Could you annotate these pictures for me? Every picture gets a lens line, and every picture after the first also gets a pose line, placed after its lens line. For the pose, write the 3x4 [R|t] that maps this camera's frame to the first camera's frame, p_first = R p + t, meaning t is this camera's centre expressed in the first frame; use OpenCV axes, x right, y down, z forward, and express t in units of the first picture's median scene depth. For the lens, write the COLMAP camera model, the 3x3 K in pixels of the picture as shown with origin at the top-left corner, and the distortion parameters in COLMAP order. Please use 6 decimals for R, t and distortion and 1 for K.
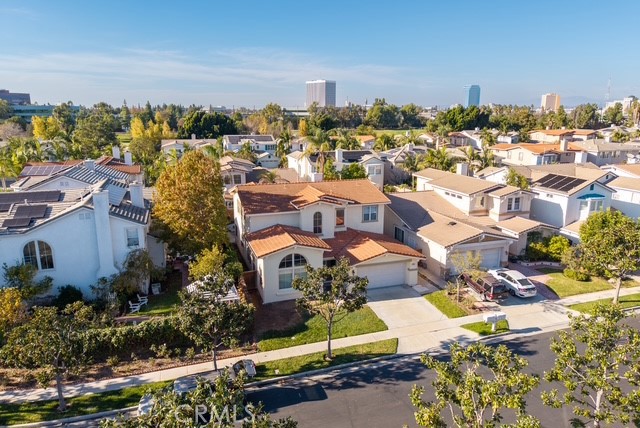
lens RADIAL K [[418.9, 0, 316.9], [0, 418.9, 211.8], [0, 0, 1]] dist [0.046680, -0.056627]
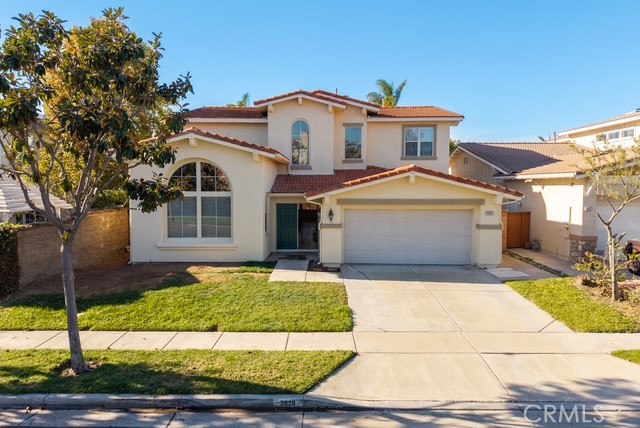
lens RADIAL K [[418.9, 0, 316.9], [0, 418.9, 211.8], [0, 0, 1]] dist [0.046680, -0.056627]
pose [[0.941665, 0.013756, -0.336271, 0.207559], [-0.067358, 0.986652, -0.148261, 0.194958], [0.329743, 0.162263, 0.930022, 0.547955]]
